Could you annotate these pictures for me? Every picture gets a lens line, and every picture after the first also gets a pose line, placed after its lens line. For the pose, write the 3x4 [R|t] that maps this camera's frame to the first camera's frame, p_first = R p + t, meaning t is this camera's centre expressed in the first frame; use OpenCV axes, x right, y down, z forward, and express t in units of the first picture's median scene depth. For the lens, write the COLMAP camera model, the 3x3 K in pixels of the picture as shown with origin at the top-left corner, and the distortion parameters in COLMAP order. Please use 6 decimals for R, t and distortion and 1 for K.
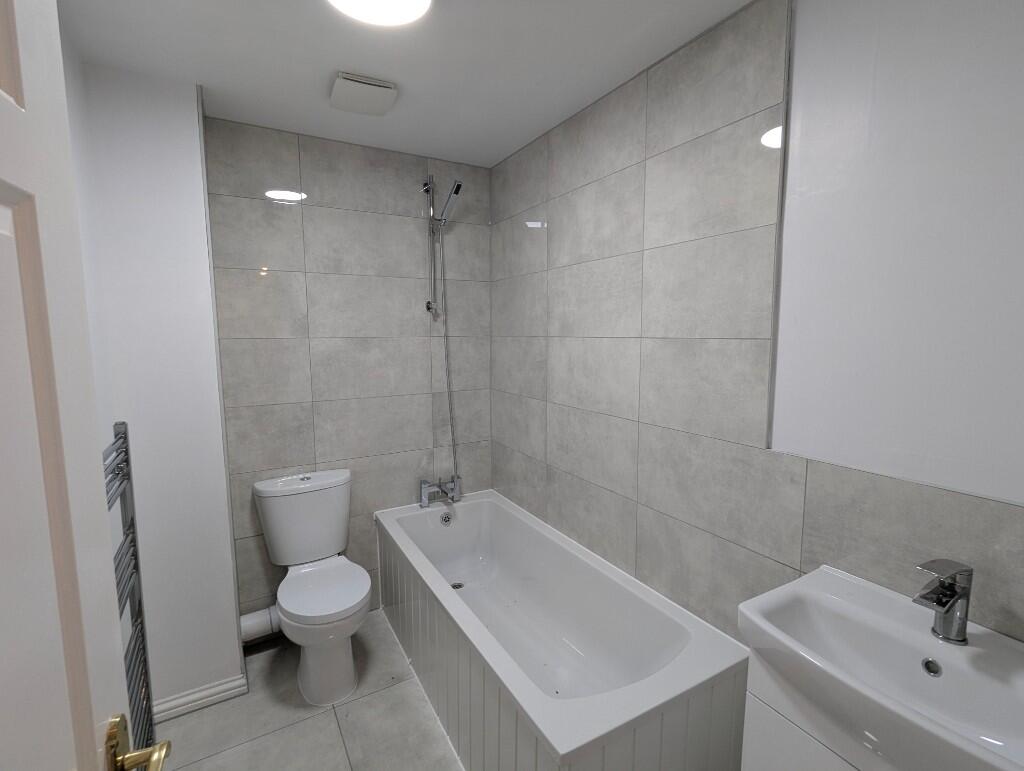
lens RADIAL K [[487.1, 0, 512.0], [0, 487.1, 385.5], [0, 0, 1]] dist [-0.002660, 0.001344]
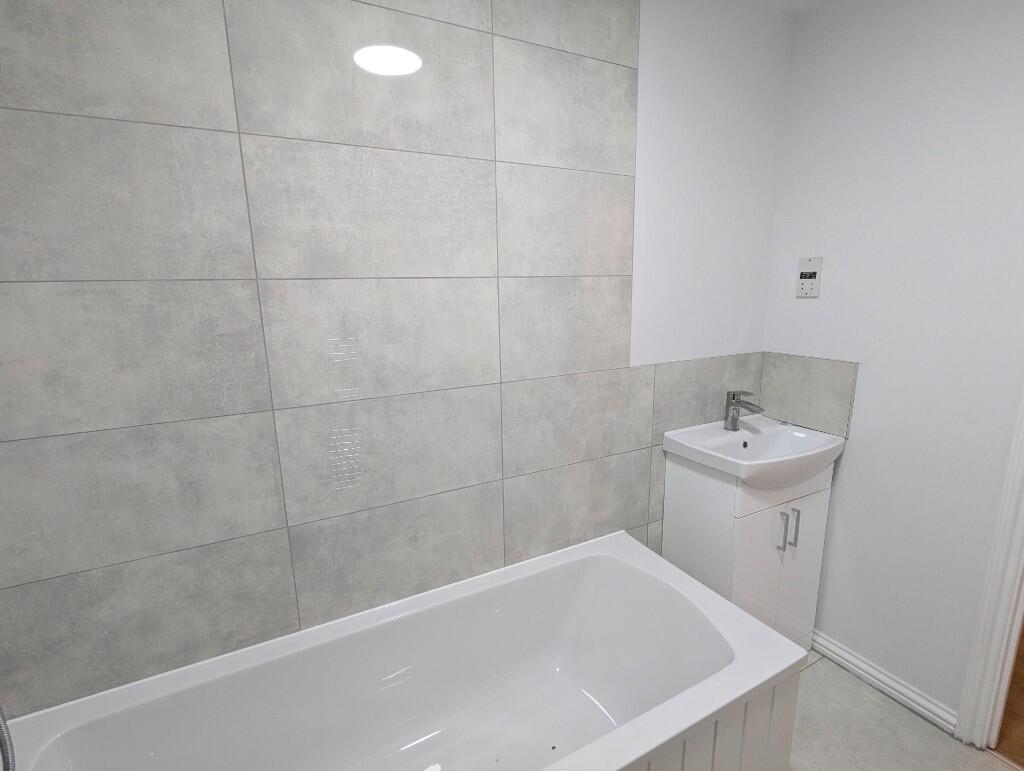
lens RADIAL K [[487.1, 0, 512.0], [0, 487.1, 385.5], [0, 0, 1]] dist [-0.002660, 0.001344]
pose [[0.024795, -0.199922, 0.979498, -0.525073], [0.125906, 0.972622, 0.195331, -0.075935], [-0.991732, 0.118482, 0.049288, 0.930708]]
